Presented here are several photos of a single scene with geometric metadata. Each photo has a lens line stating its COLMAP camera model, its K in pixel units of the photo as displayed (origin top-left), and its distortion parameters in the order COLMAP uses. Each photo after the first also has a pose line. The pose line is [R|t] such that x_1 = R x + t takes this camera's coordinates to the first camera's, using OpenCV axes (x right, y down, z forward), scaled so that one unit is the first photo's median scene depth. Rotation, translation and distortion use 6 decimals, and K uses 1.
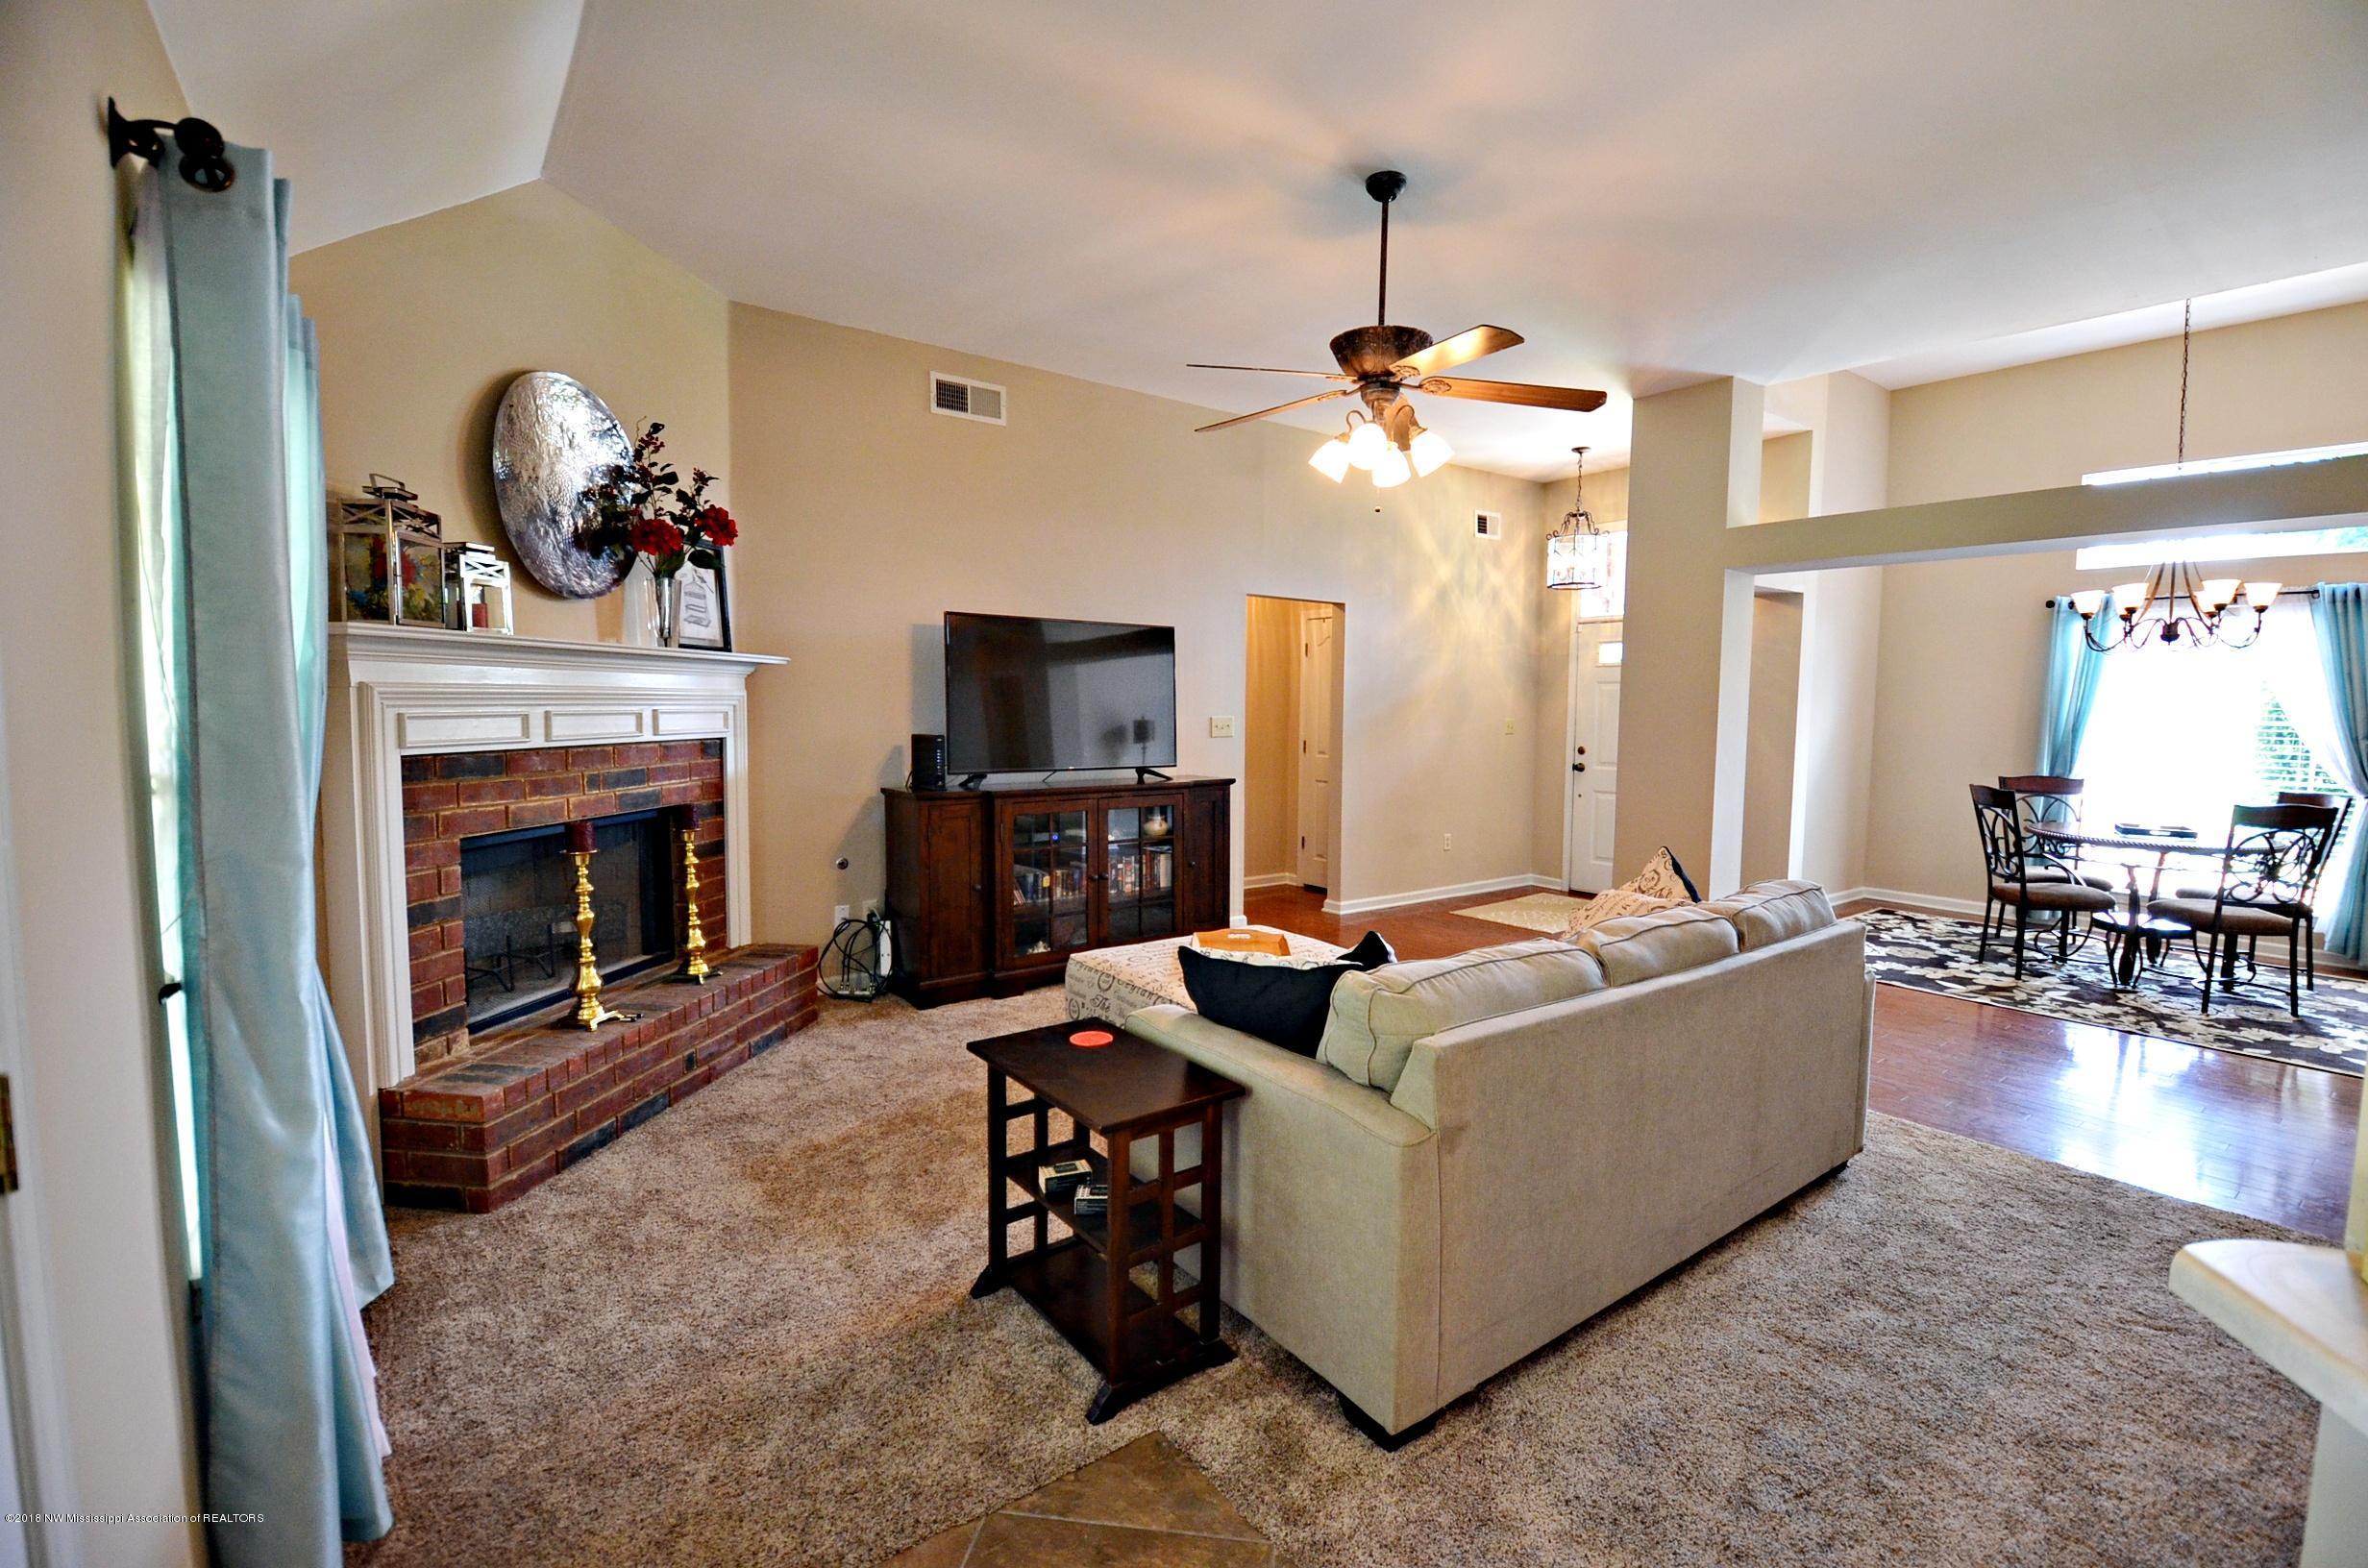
lens RADIAL K [[1039.9, 0, 1208.2], [0, 1039.9, 779.1], [0, 0, 1]] dist [0.020104, -0.020834]
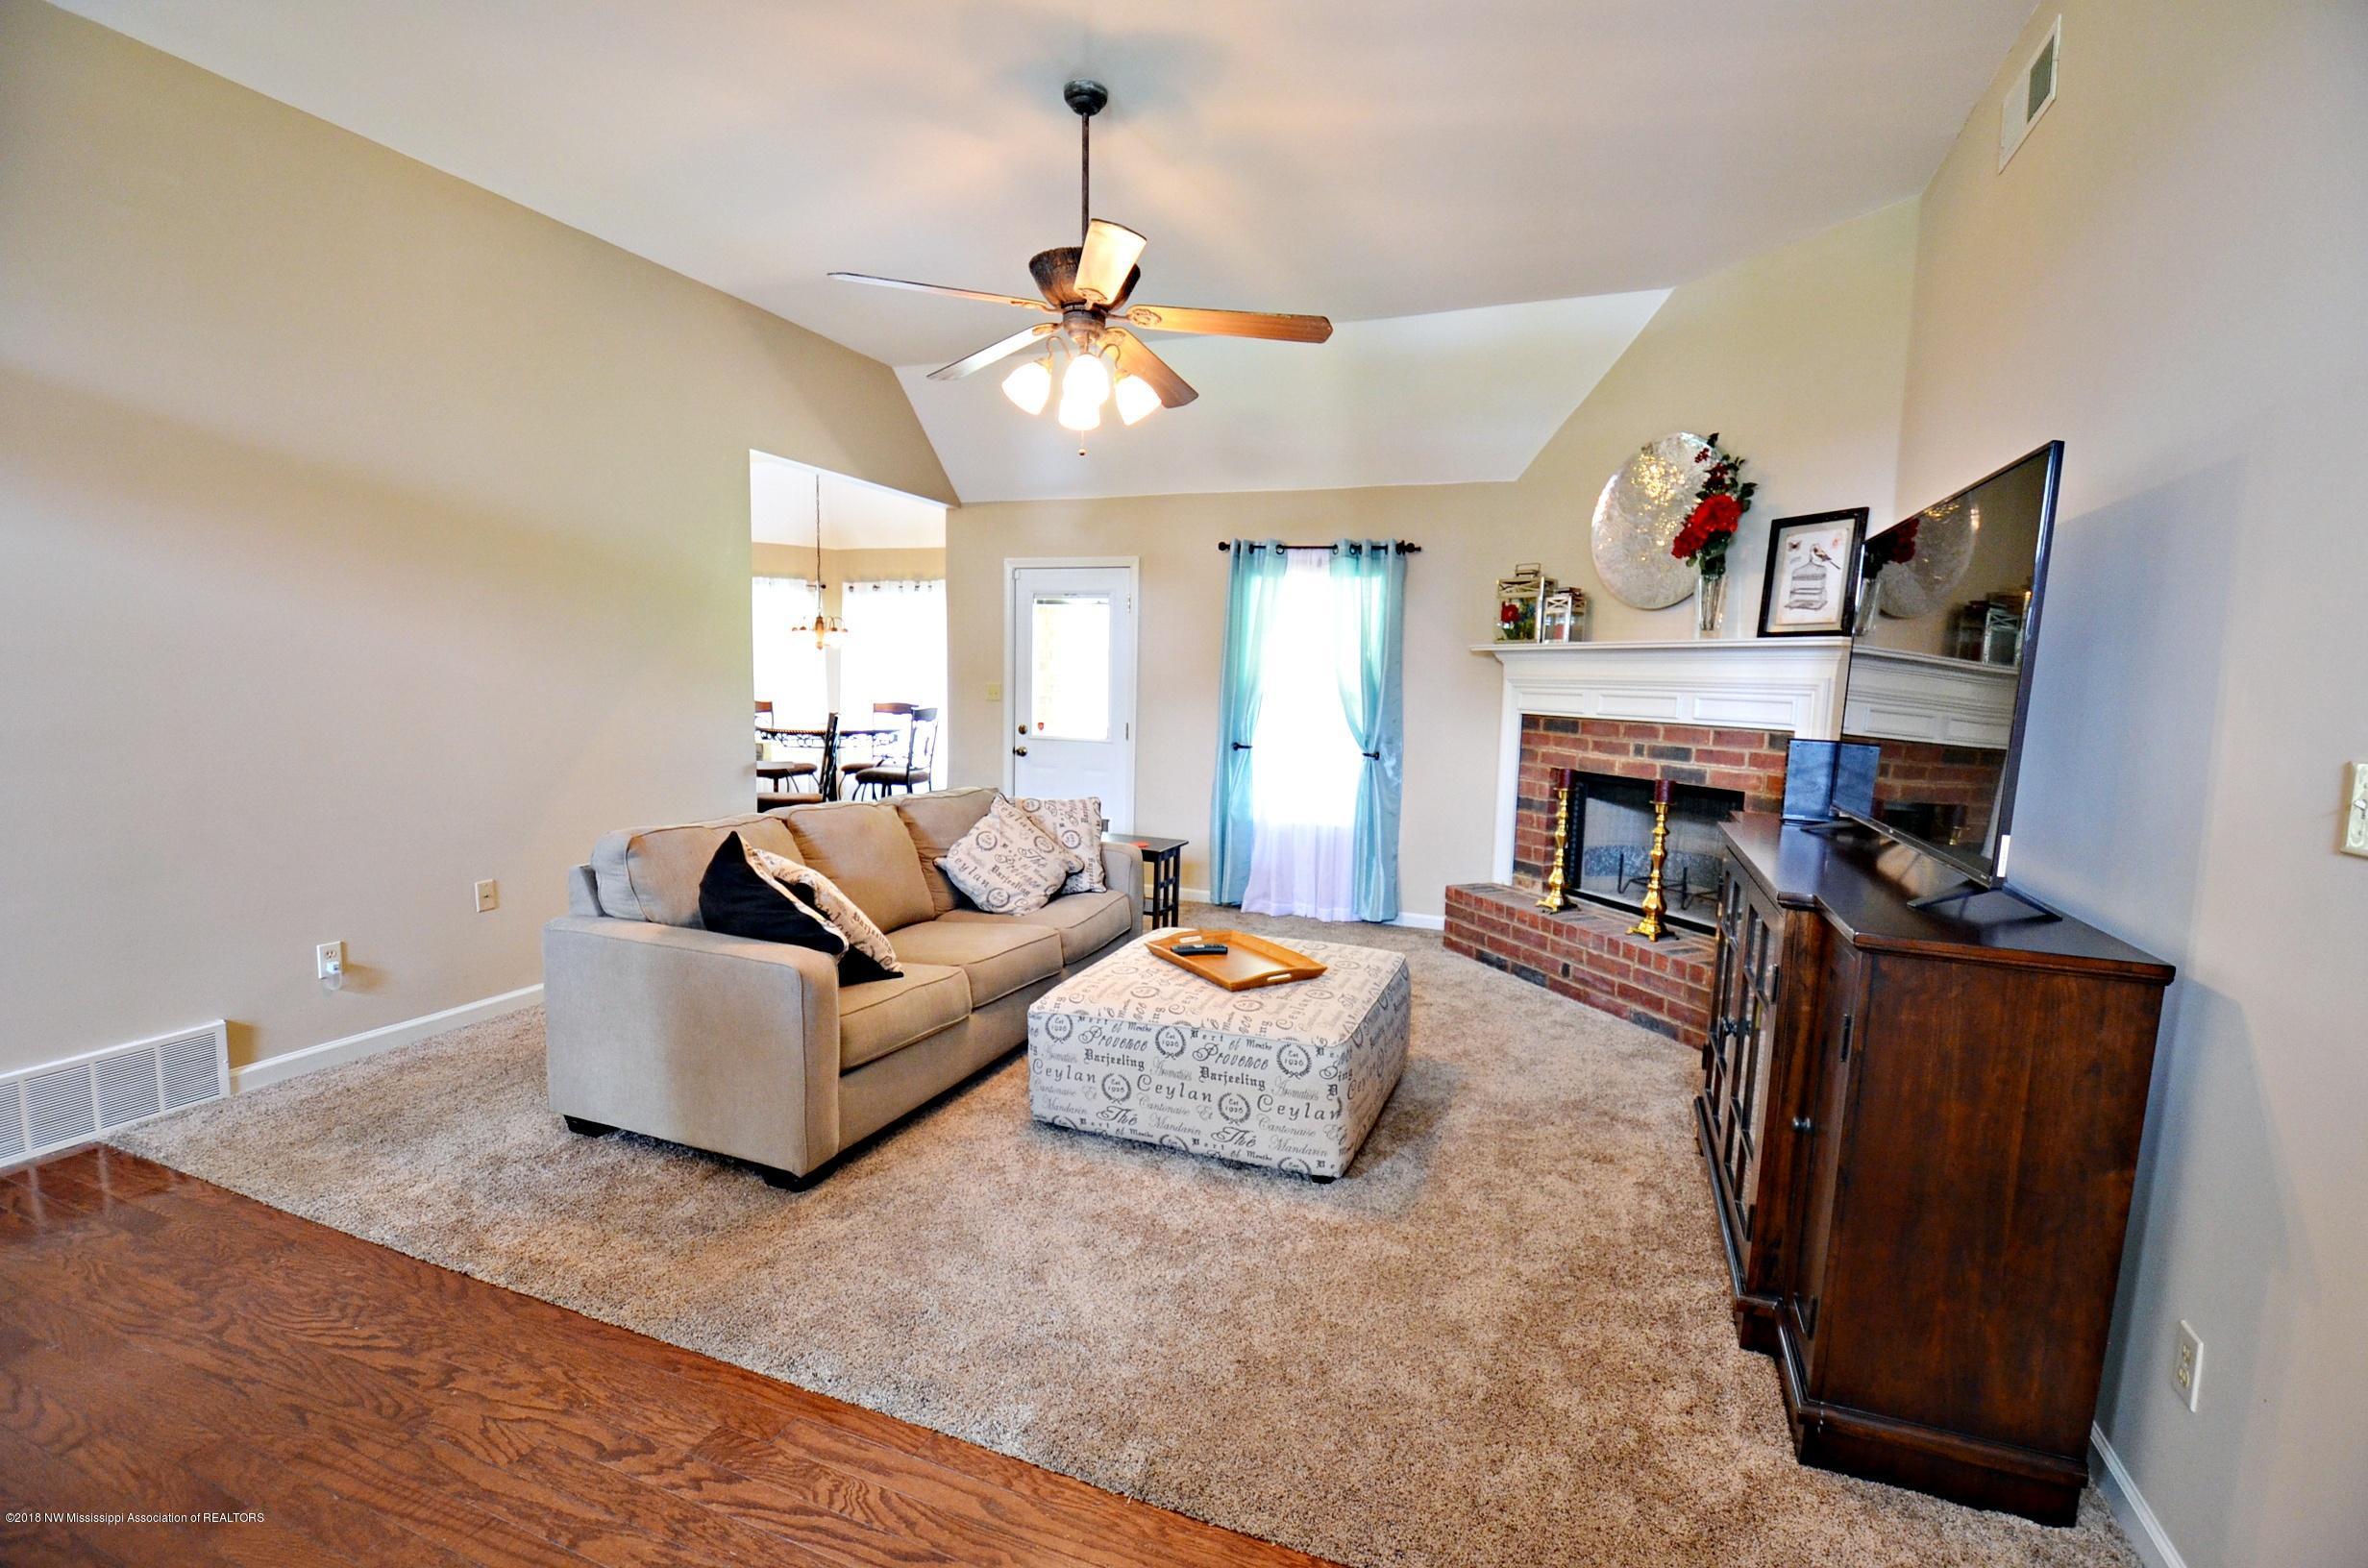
lens RADIAL K [[1039.9, 0, 1208.2], [0, 1039.9, 779.1], [0, 0, 1]] dist [0.020104, -0.020834]
pose [[-0.852650, 0.020601, -0.522076, 0.464207], [-0.070303, 0.985612, 0.153711, -0.106659], [0.517731, 0.167765, -0.838933, 1.570626]]
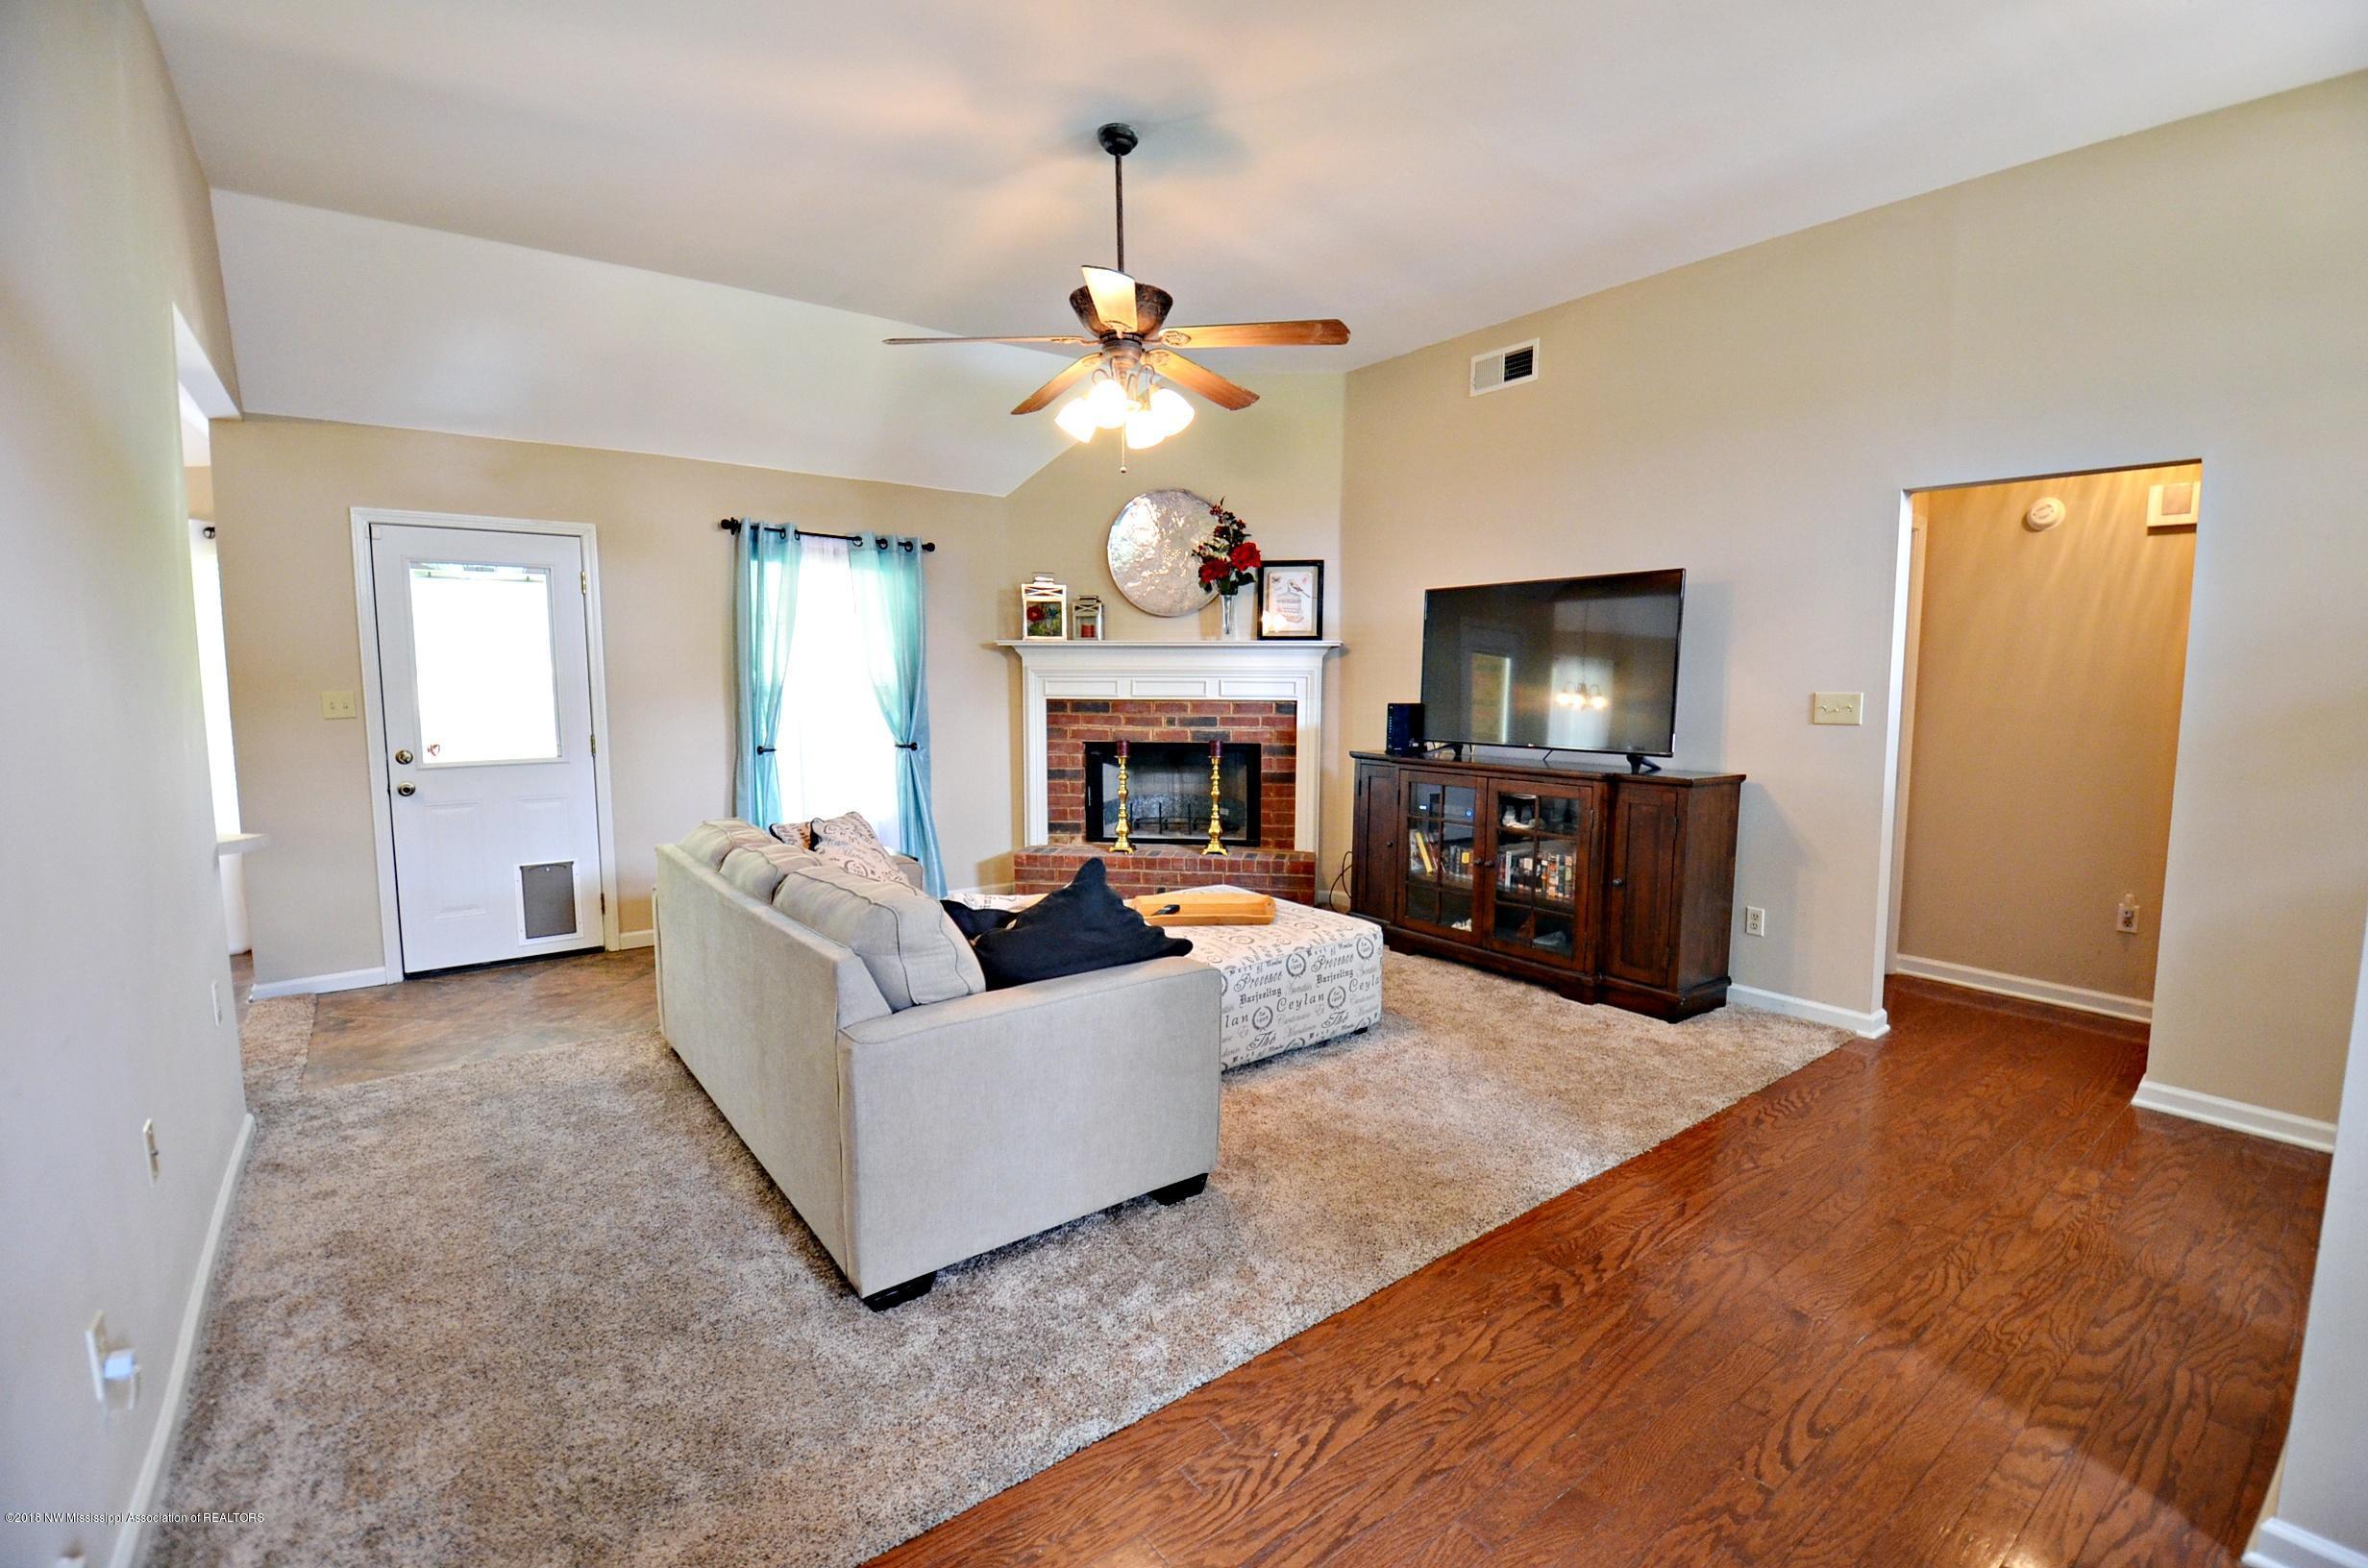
lens RADIAL K [[1039.9, 0, 1208.2], [0, 1039.9, 779.1], [0, 0, 1]] dist [0.020104, -0.020834]
pose [[0.003126, 0.090867, -0.995858, 0.981871], [-0.073384, 0.993199, 0.090394, -0.054799], [0.997299, 0.072798, 0.009773, 0.913368]]
